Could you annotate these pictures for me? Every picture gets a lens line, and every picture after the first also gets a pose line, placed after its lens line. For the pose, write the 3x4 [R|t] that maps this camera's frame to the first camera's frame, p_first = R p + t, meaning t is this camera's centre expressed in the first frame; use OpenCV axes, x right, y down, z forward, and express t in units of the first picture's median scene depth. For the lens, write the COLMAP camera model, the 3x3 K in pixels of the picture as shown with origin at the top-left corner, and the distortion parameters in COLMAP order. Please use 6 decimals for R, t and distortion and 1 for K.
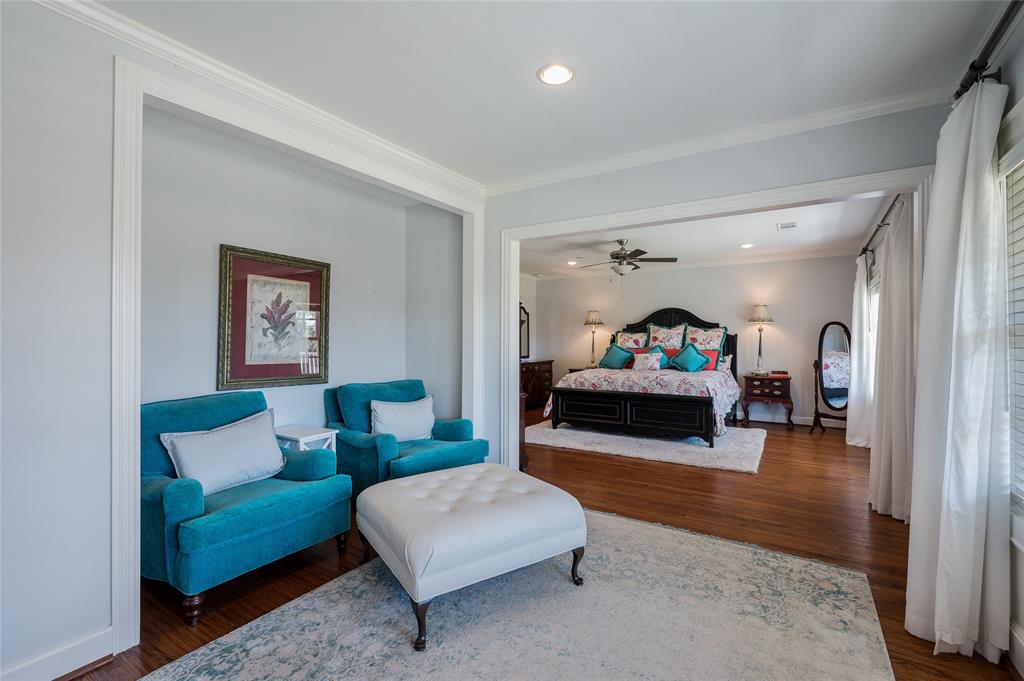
lens RADIAL K [[443.4, 0, 512.0], [0, 443.4, 340.5], [0, 0, 1]] dist [0.001583, 0.000393]
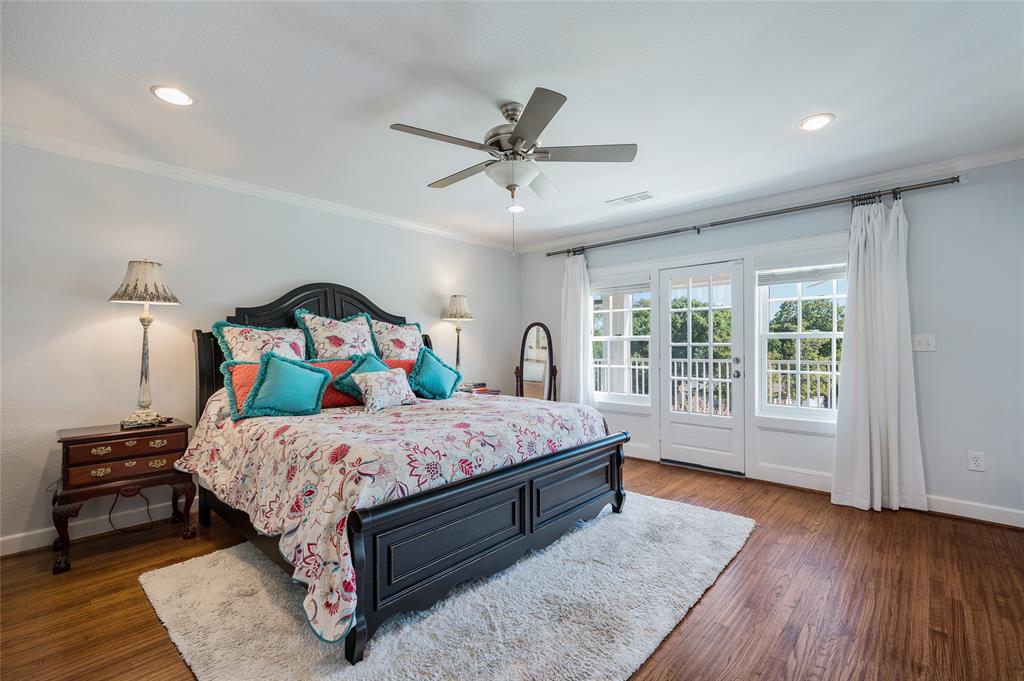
lens RADIAL K [[443.4, 0, 512.0], [0, 443.4, 340.5], [0, 0, 1]] dist [0.001583, 0.000393]
pose [[0.154573, 0.010944, 0.987921, -0.135459], [0.008701, 0.999885, -0.012438, 0.003792], [-0.987943, 0.010518, 0.154460, 0.737724]]
